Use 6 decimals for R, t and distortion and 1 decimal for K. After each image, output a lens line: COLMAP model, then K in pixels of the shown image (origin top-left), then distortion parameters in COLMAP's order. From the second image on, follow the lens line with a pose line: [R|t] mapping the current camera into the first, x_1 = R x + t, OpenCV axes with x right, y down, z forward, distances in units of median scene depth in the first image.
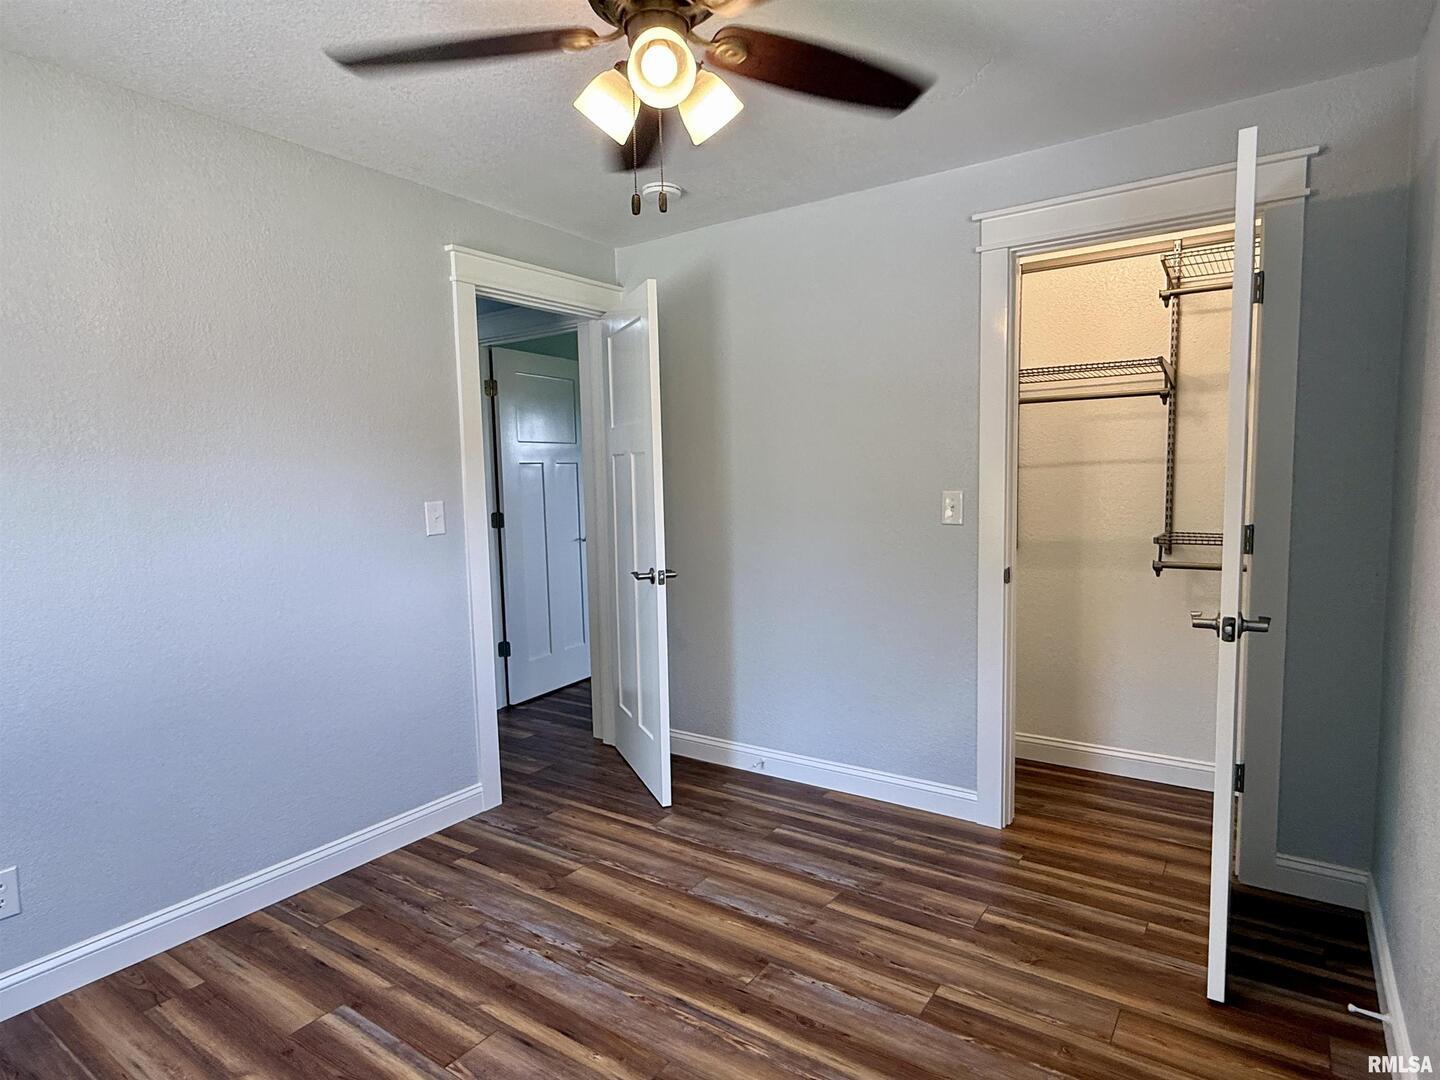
lens RADIAL K [[836.1, 0, 720.0], [0, 836.1, 540.0], [0, 0, 1]] dist [0.002713, 0.001173]
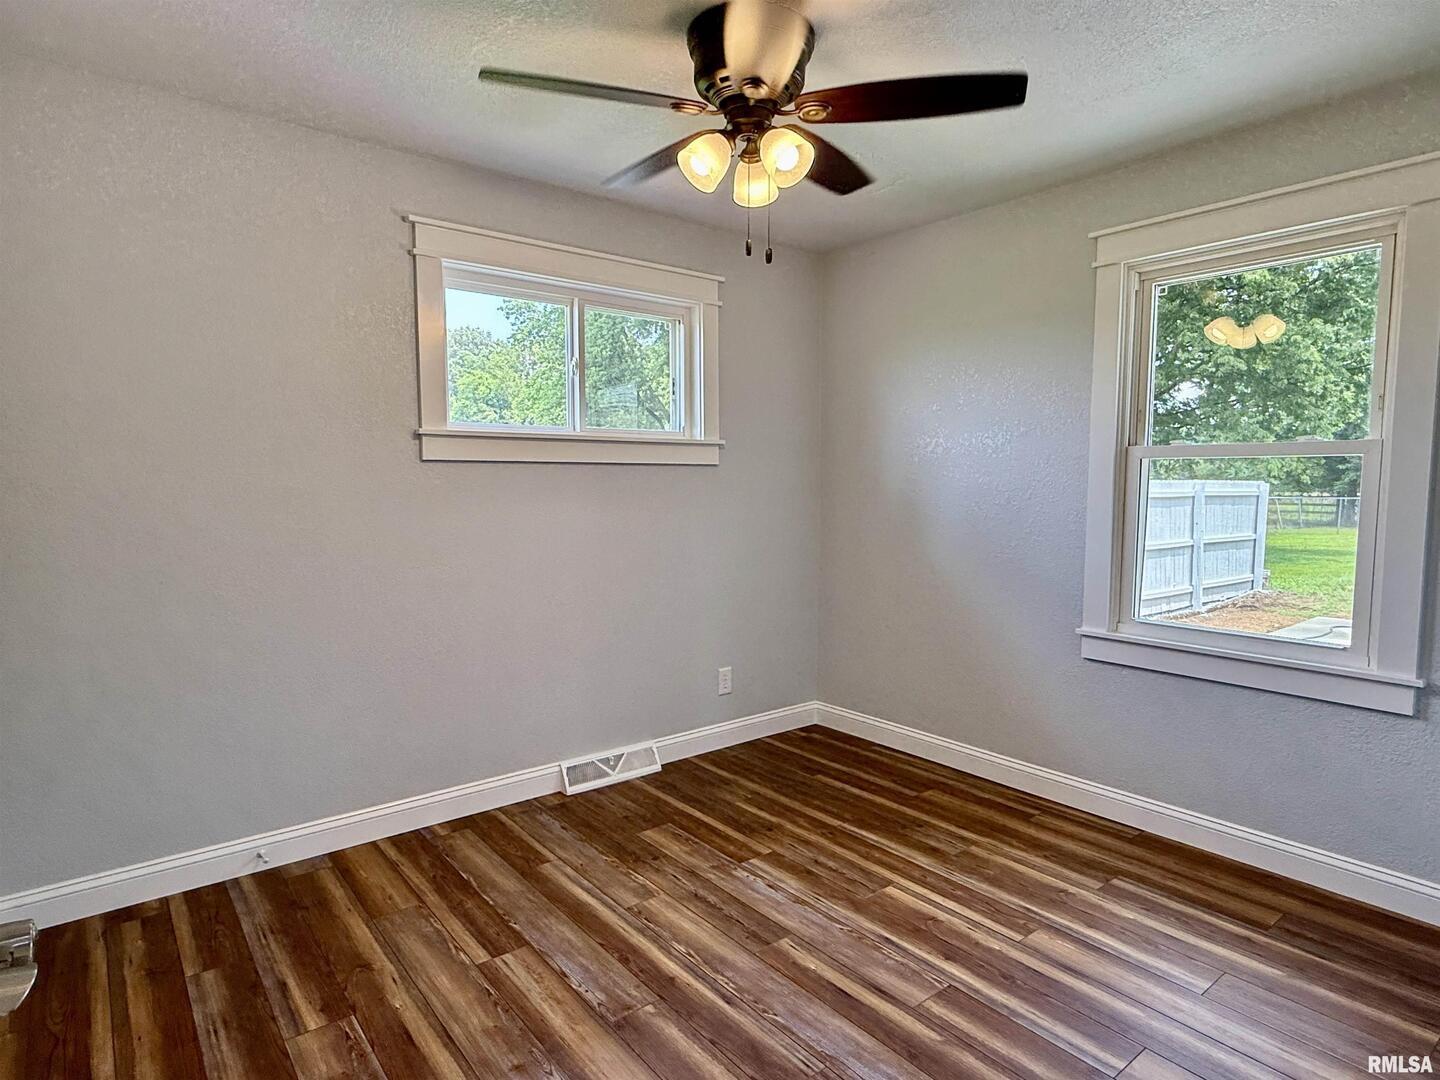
lens RADIAL K [[836.1, 0, 720.0], [0, 836.1, 540.0], [0, 0, 1]] dist [0.002713, 0.001173]
pose [[-0.960891, 0.003401, 0.276905, -0.312803], [0.044498, 0.988828, 0.142266, -0.112012], [-0.273327, 0.149024, -0.950307, 1.865146]]
